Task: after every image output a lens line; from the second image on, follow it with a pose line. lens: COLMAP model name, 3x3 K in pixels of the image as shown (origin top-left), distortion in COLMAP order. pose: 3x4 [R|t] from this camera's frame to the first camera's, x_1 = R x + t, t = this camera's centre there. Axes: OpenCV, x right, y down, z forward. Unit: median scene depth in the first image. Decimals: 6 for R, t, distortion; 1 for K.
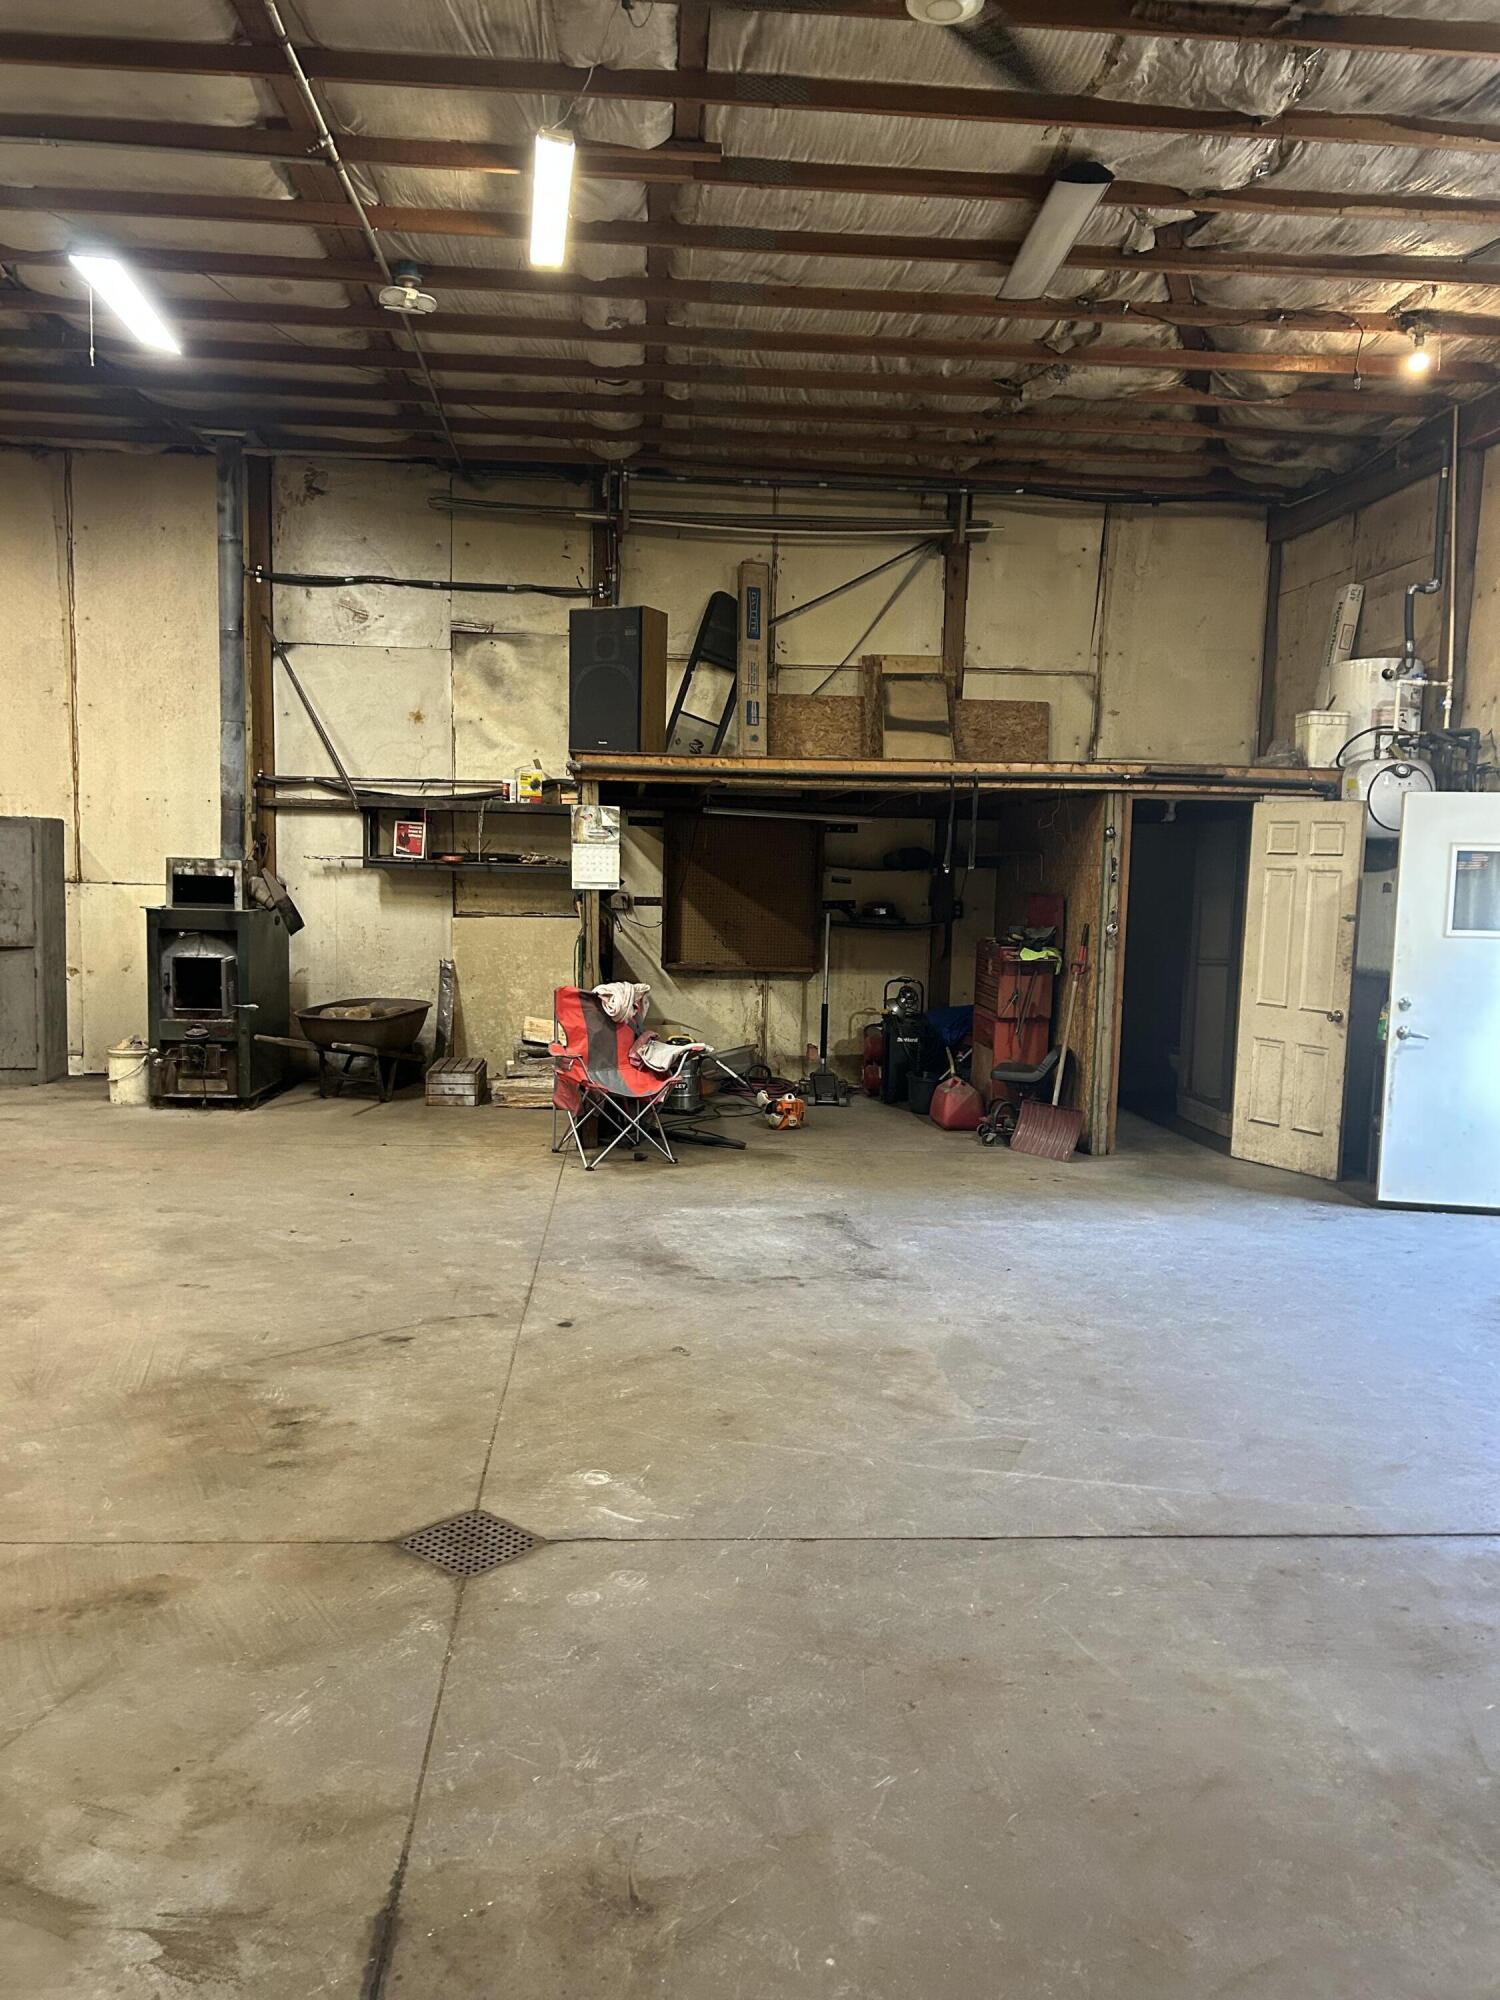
lens RADIAL K [[1500.3, 0, 741.0], [0, 1500.3, 1012.2], [0, 0, 1]] dist [0.061369, -0.065641]
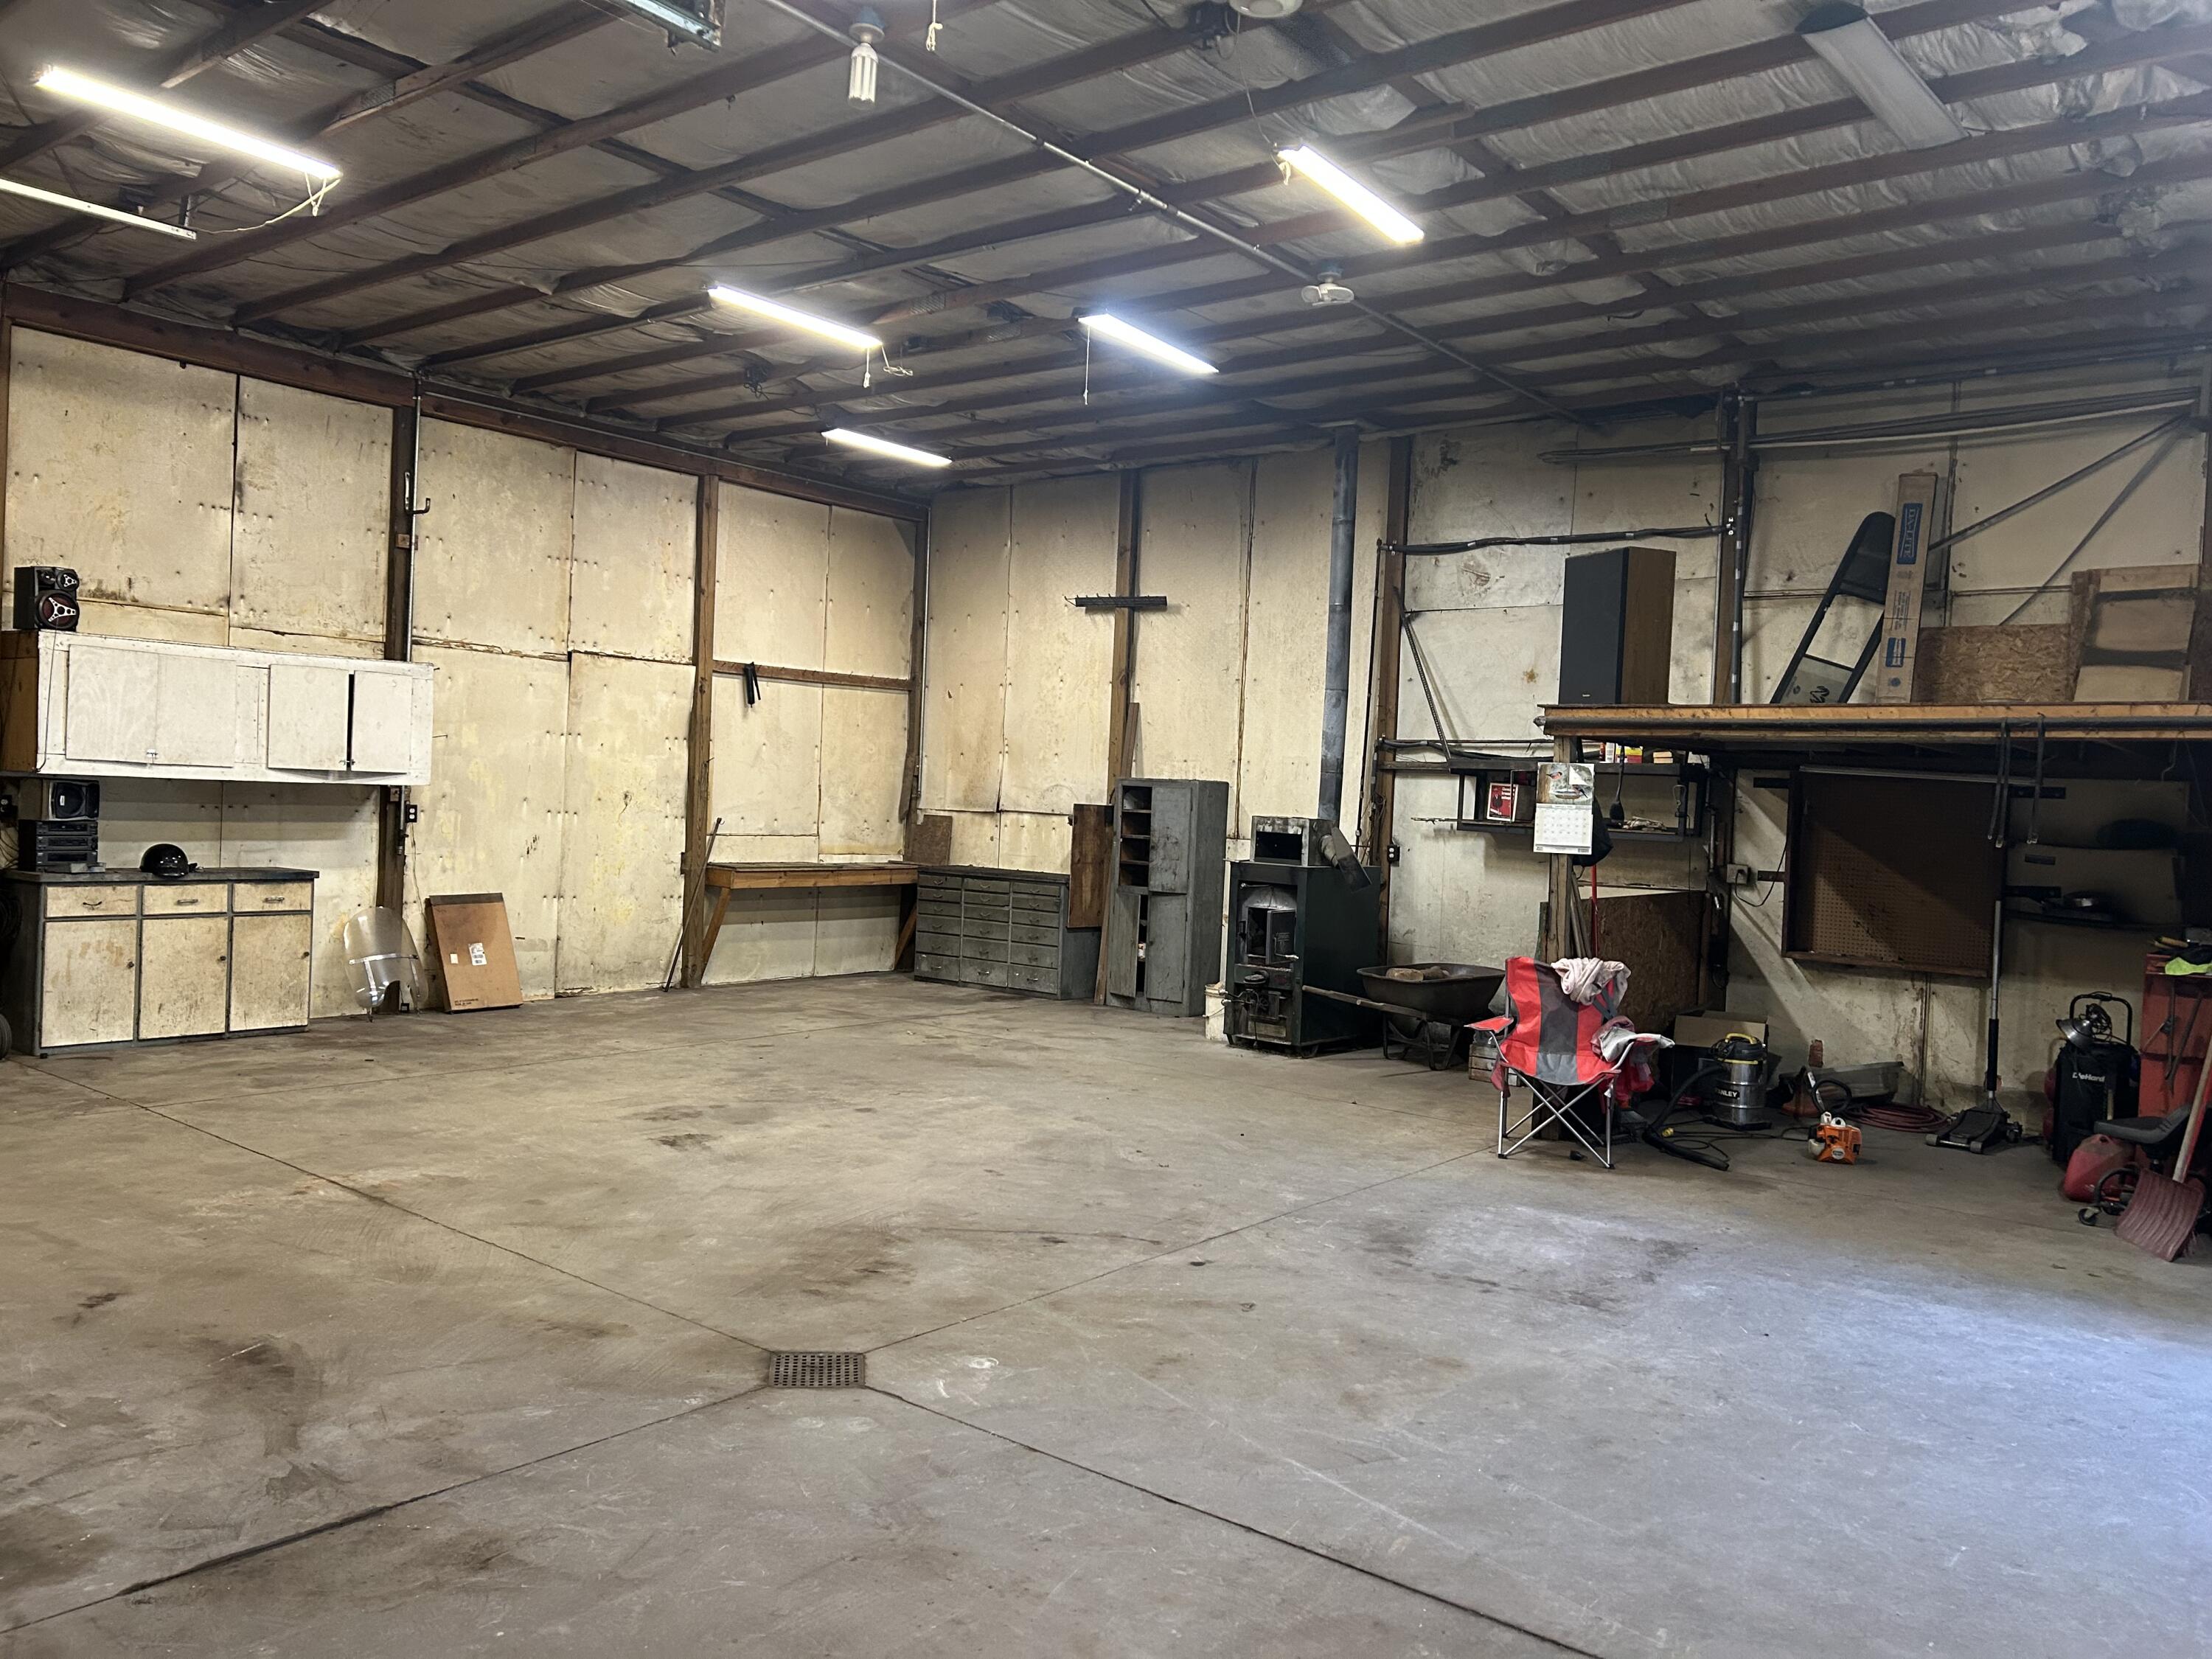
lens RADIAL K [[1659.4, 0, 1093.4], [0, 1659.4, 827.9], [0, 0, 1]] dist [0.061369, -0.065641]
pose [[0.734349, 0.021341, -0.678436, 0.432631], [-0.092832, 0.993271, -0.069239, -0.000760], [0.672394, 0.113826, 0.731389, 0.068355]]
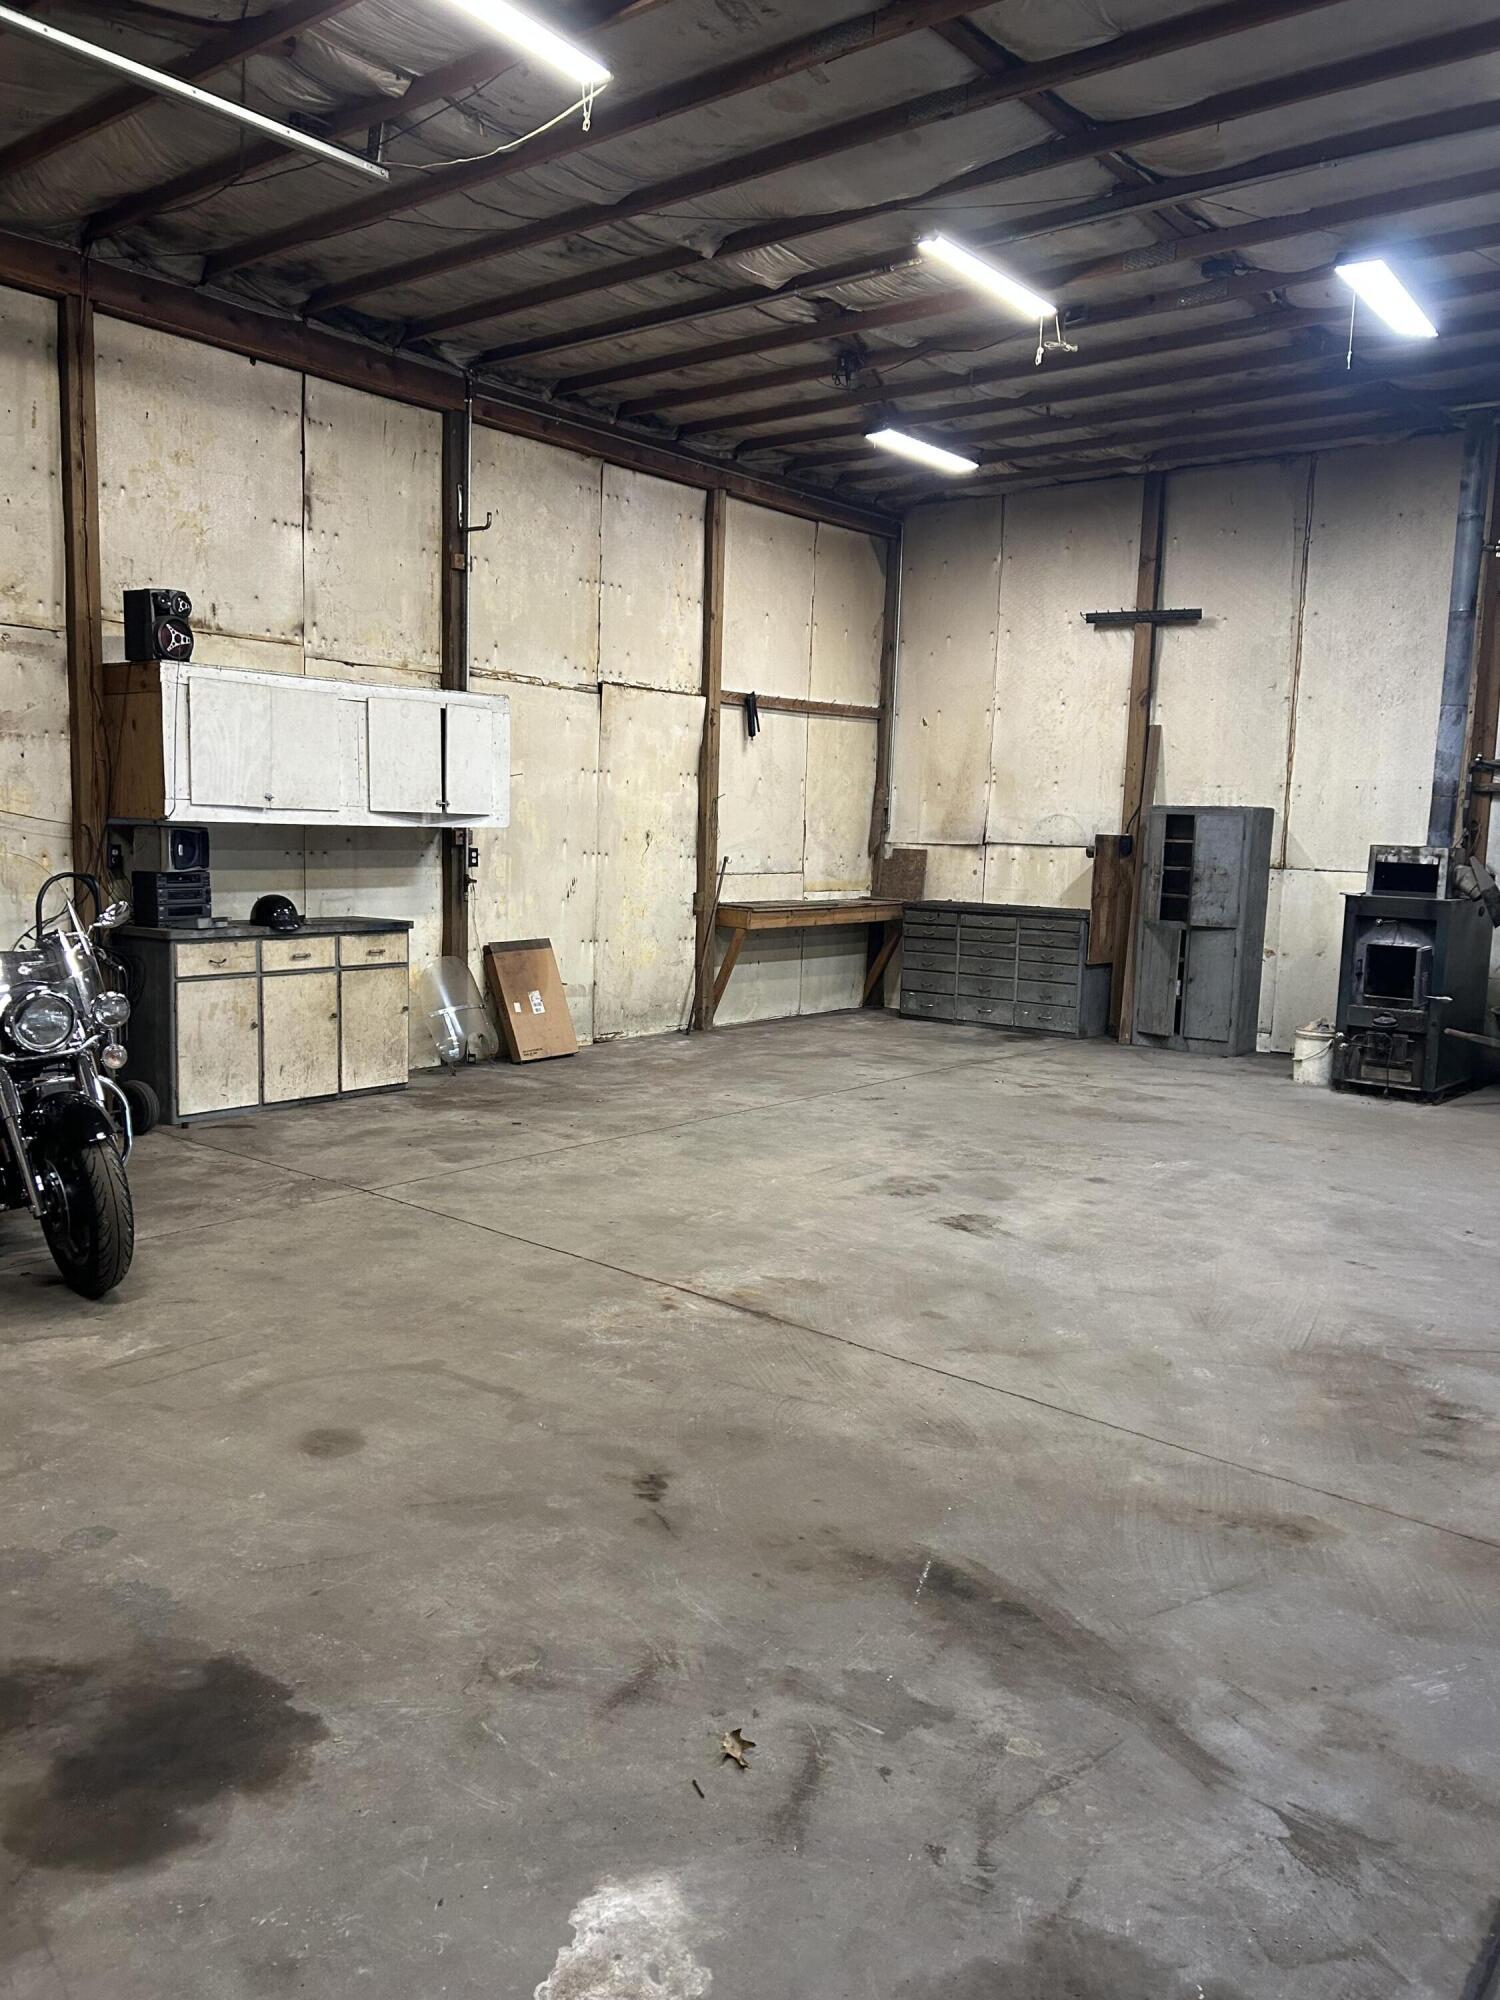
lens RADIAL K [[1500.3, 0, 723.6], [0, 1500.3, 1005.1], [0, 0, 1]] dist [0.061369, -0.065641]
pose [[0.724183, 0.080185, -0.684930, 0.008601], [-0.079039, 0.996323, 0.033071, 0.005599], [0.685064, 0.030187, 0.727858, -0.029675]]
